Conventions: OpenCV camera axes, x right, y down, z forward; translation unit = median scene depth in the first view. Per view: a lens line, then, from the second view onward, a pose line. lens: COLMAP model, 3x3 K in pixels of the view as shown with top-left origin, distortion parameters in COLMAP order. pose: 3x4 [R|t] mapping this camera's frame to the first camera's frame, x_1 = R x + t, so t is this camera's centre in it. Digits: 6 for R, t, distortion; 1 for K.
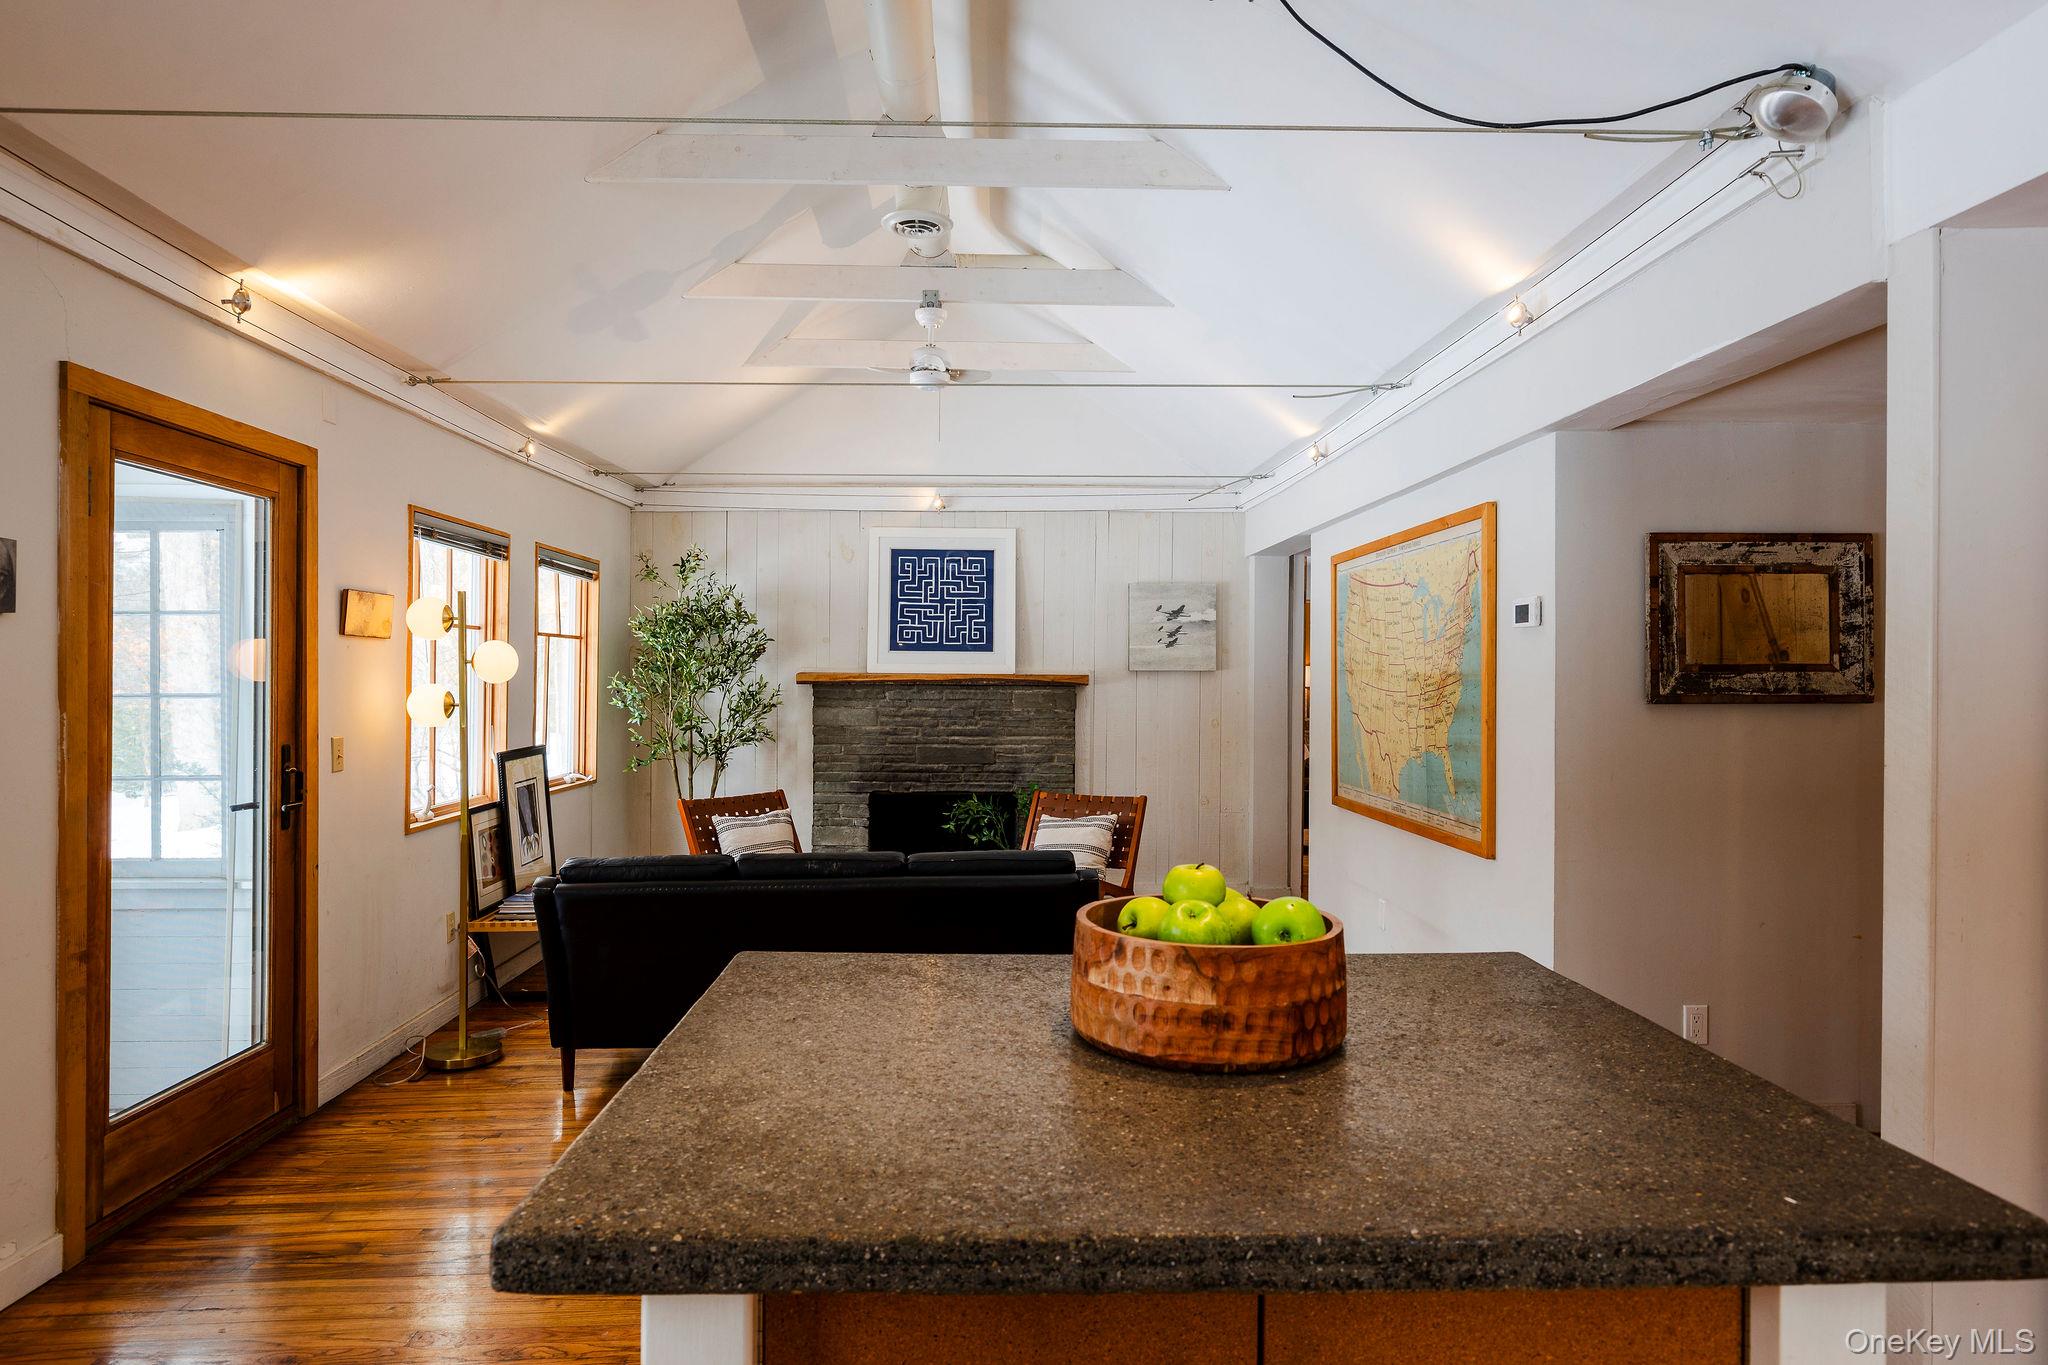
lens RADIAL K [[1193.8, 0, 1024.0], [0, 1193.8, 682.5], [0, 0, 1]] dist [-0.006032, 0.000374]
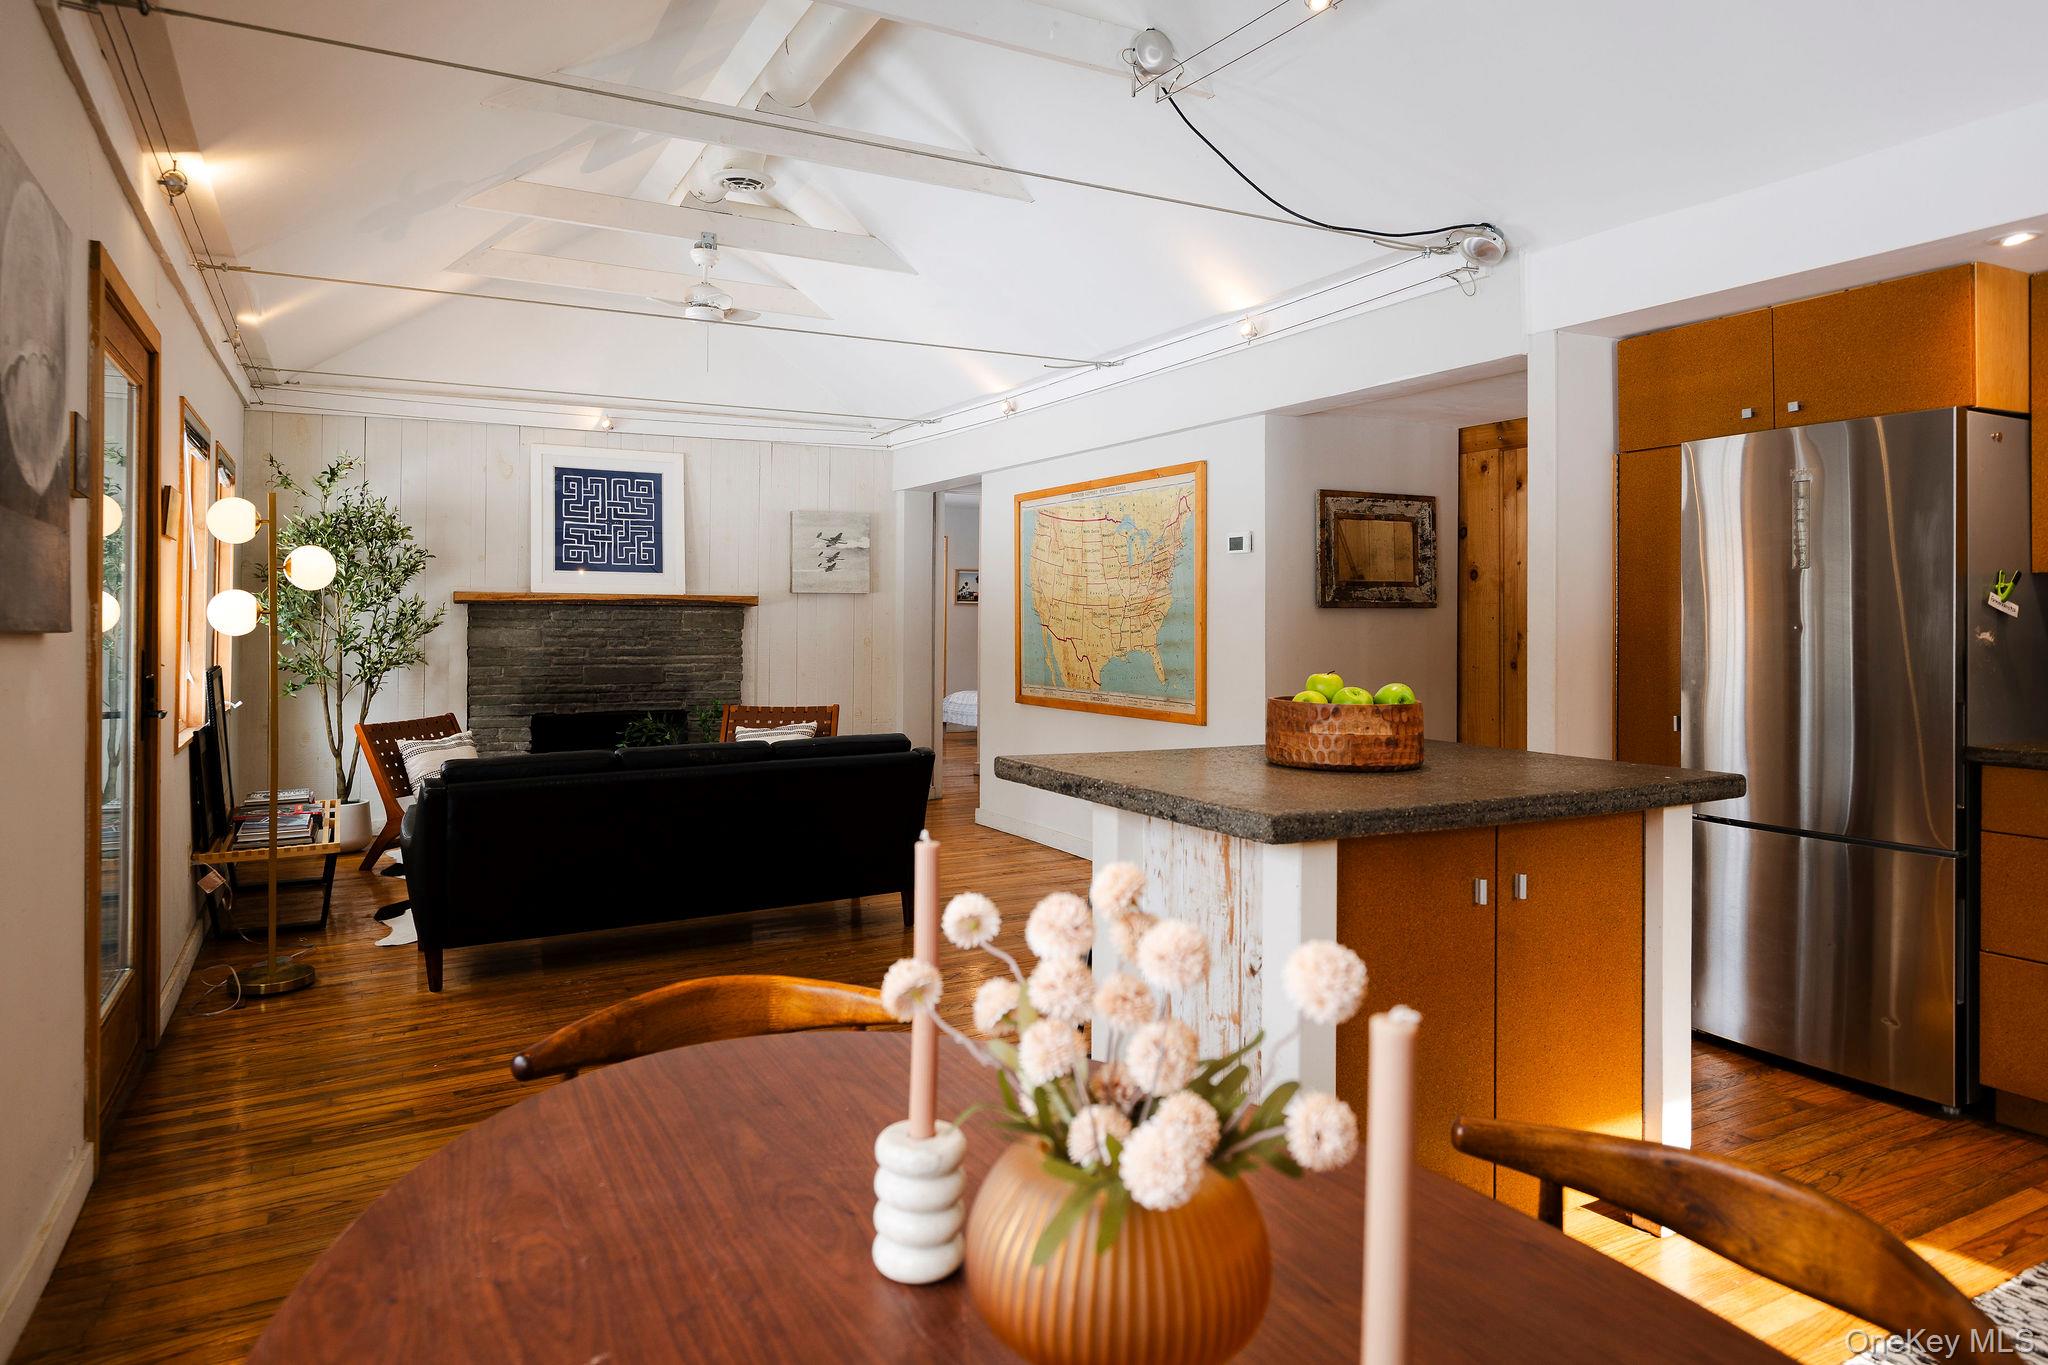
lens RADIAL K [[1246.1, 0, 1023.5], [0, 1246.1, 613.3], [0, 0, 1]] dist [-0.010585, -0.000573]
pose [[0.896014, 0.001627, 0.444022, -0.241199], [0.001398, 0.999978, -0.006486, 0.017452], [-0.444023, 0.006433, 0.895992, -0.099309]]
